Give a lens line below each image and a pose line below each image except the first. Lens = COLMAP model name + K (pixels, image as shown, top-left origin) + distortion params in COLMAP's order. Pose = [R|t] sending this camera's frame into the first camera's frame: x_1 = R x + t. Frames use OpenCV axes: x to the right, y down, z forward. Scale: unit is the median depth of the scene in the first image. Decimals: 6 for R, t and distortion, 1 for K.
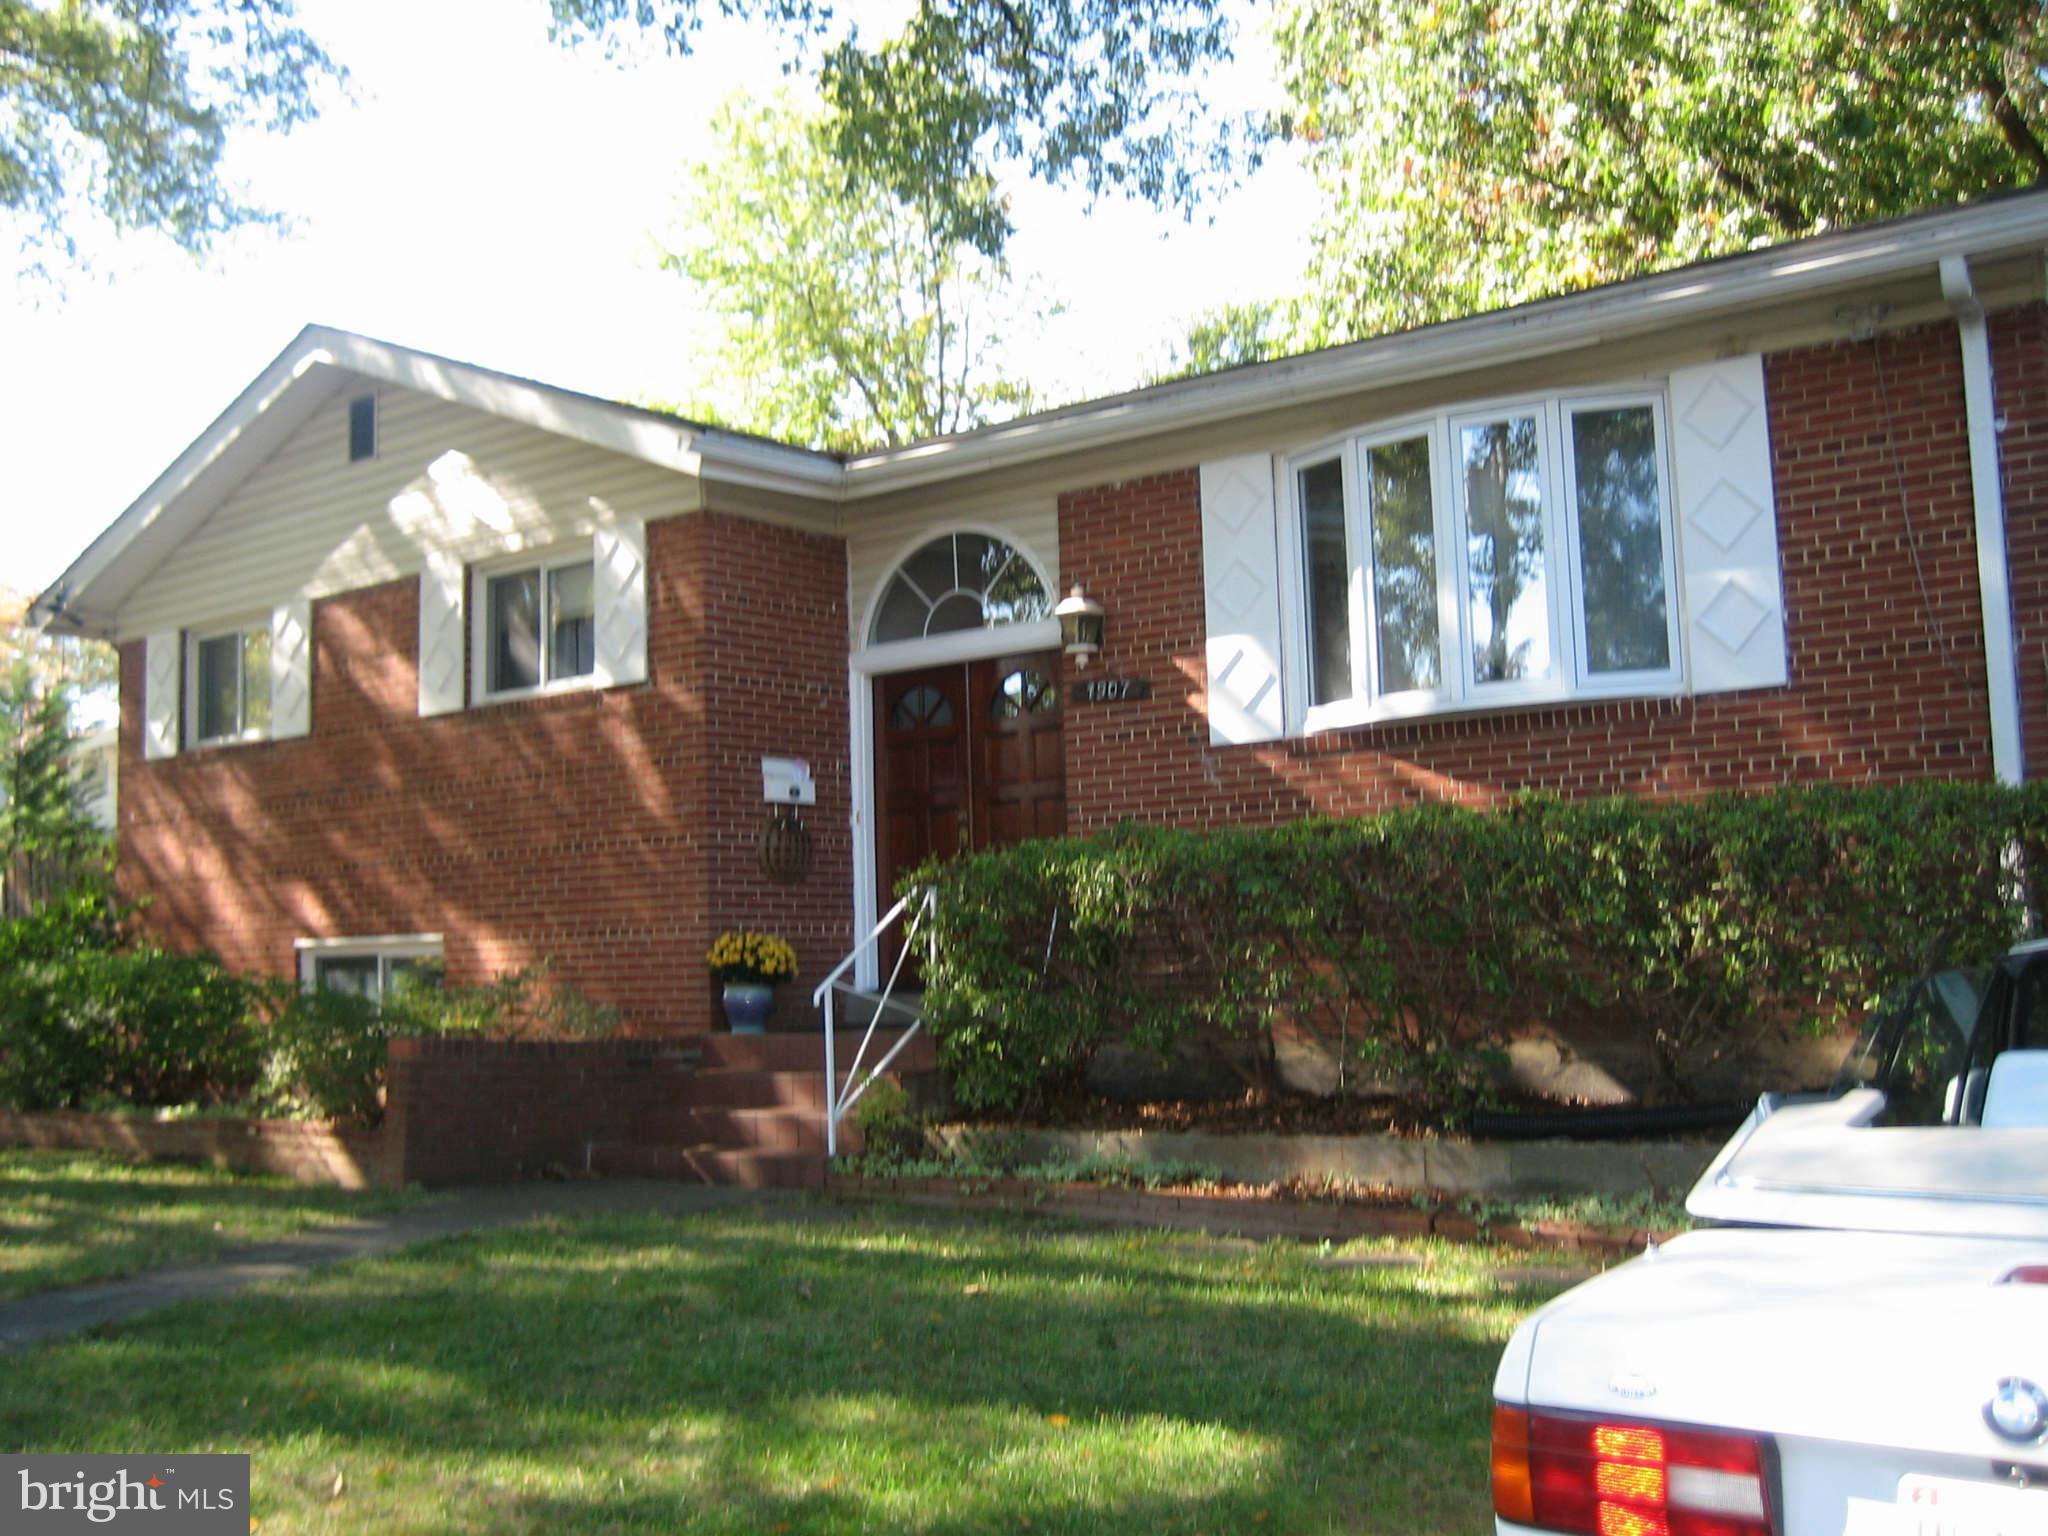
lens RADIAL K [[2113.0, 0, 994.7], [0, 2113.0, 759.0], [0, 0, 1]] dist [-0.153127, 0.204269]
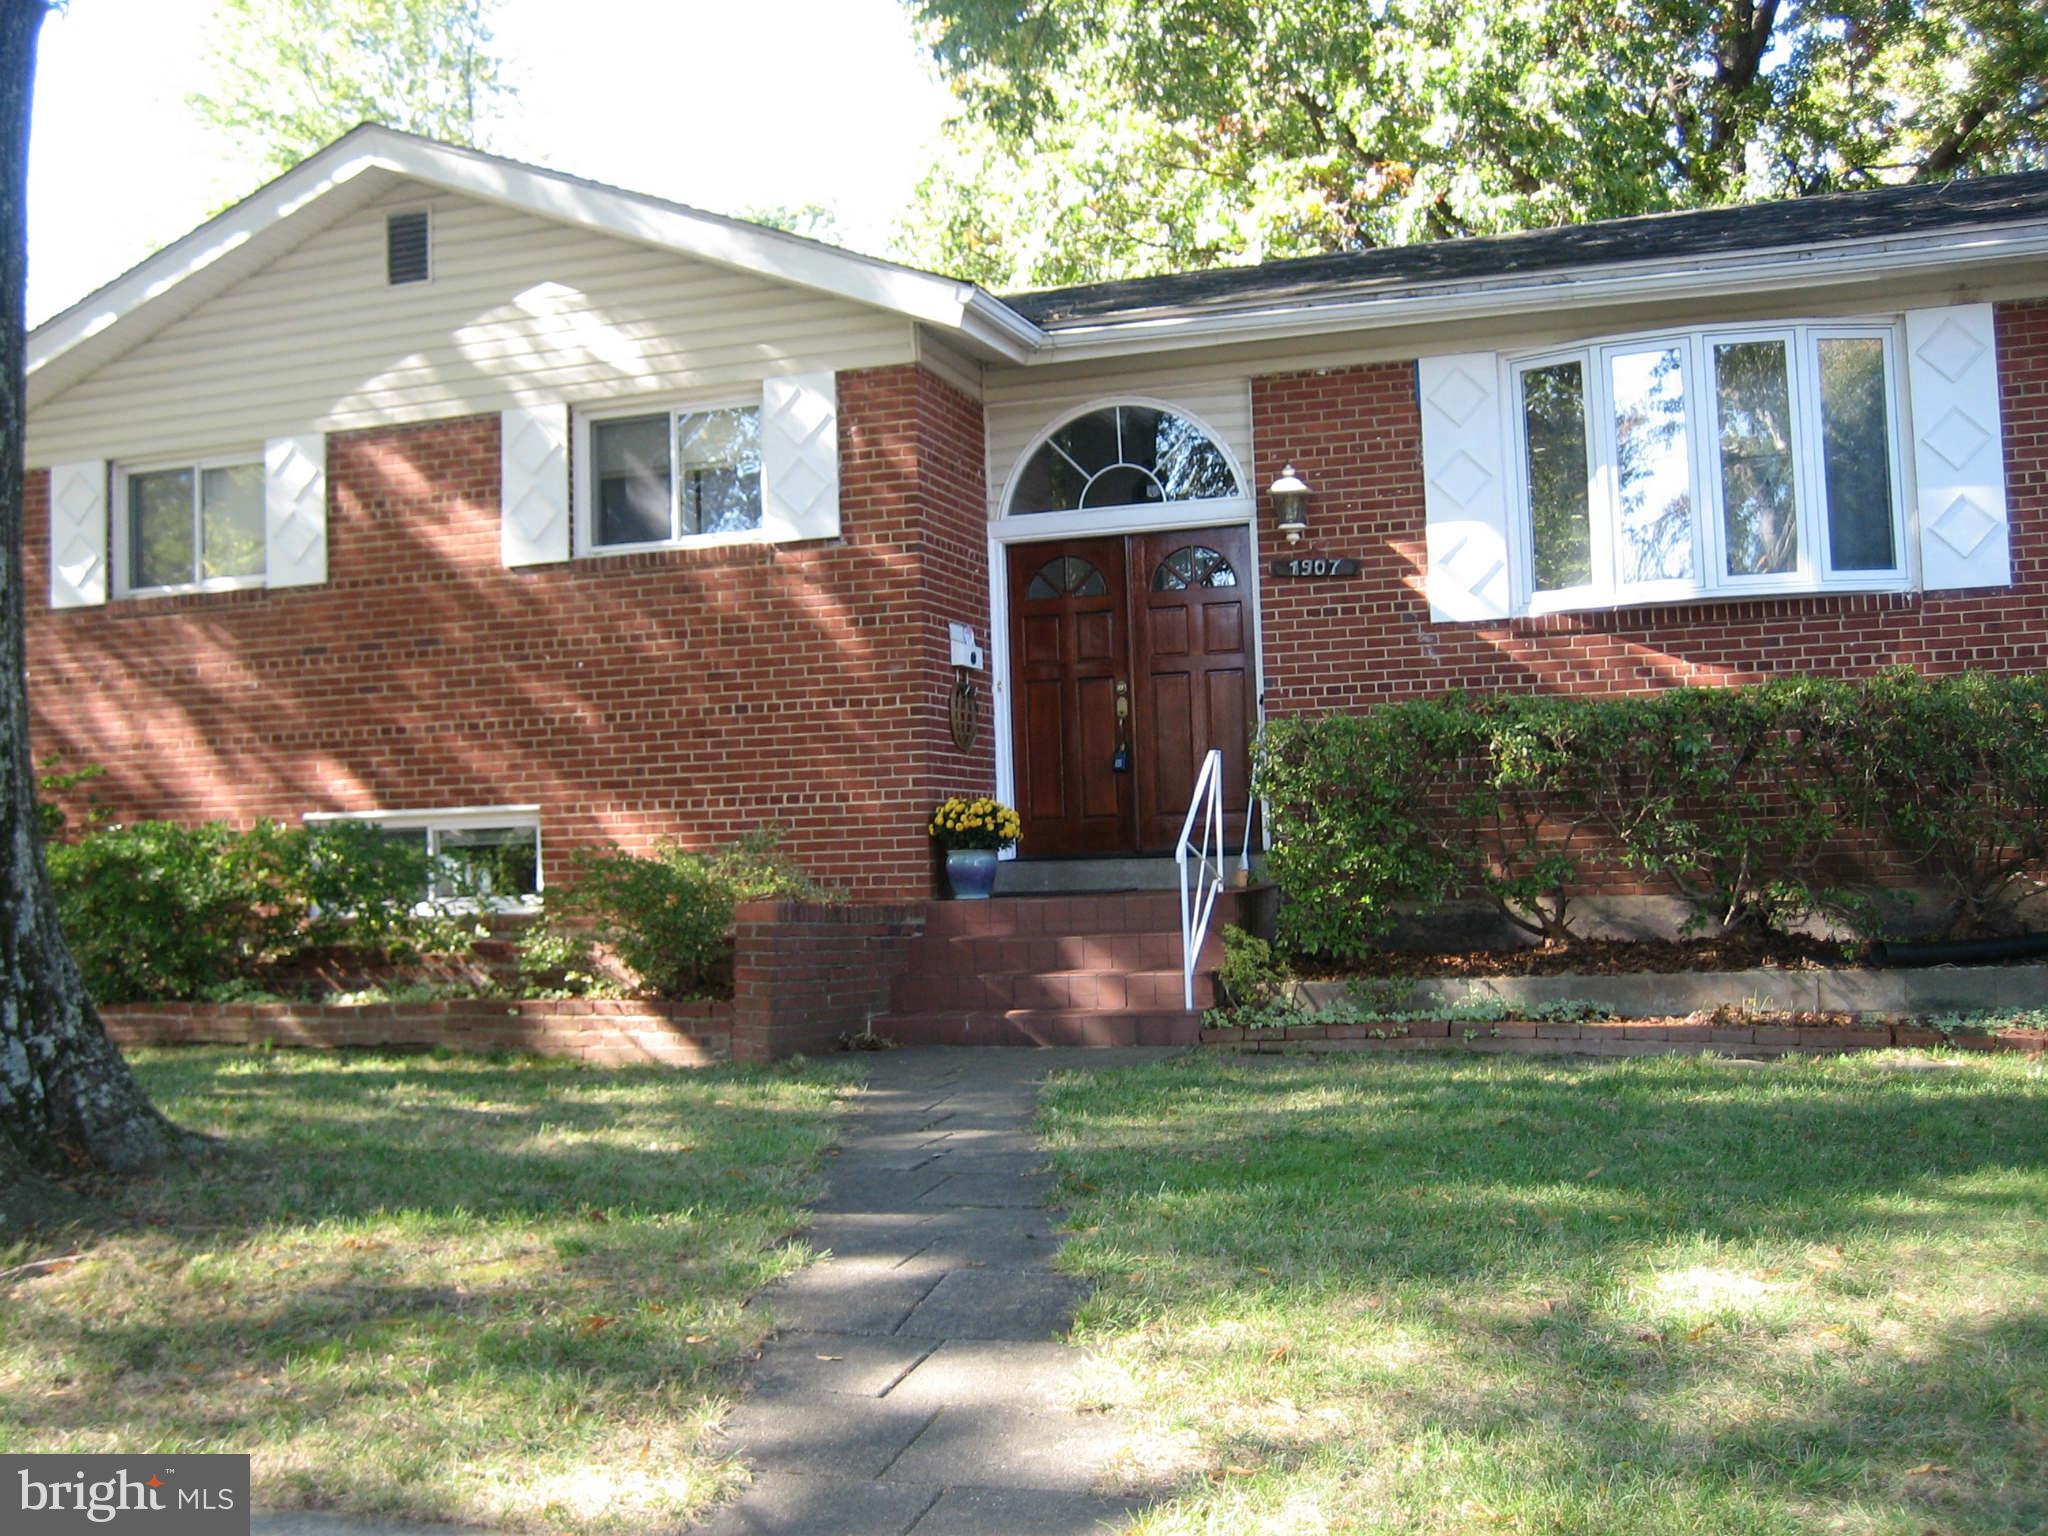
lens RADIAL K [[2113.0, 0, 994.7], [0, 2113.0, 759.0], [0, 0, 1]] dist [-0.153127, 0.204269]
pose [[0.940960, 0.014033, 0.338227, -0.420264], [-0.027271, 0.999035, 0.034420, 0.028678], [-0.337418, -0.041612, 0.940435, 0.066154]]
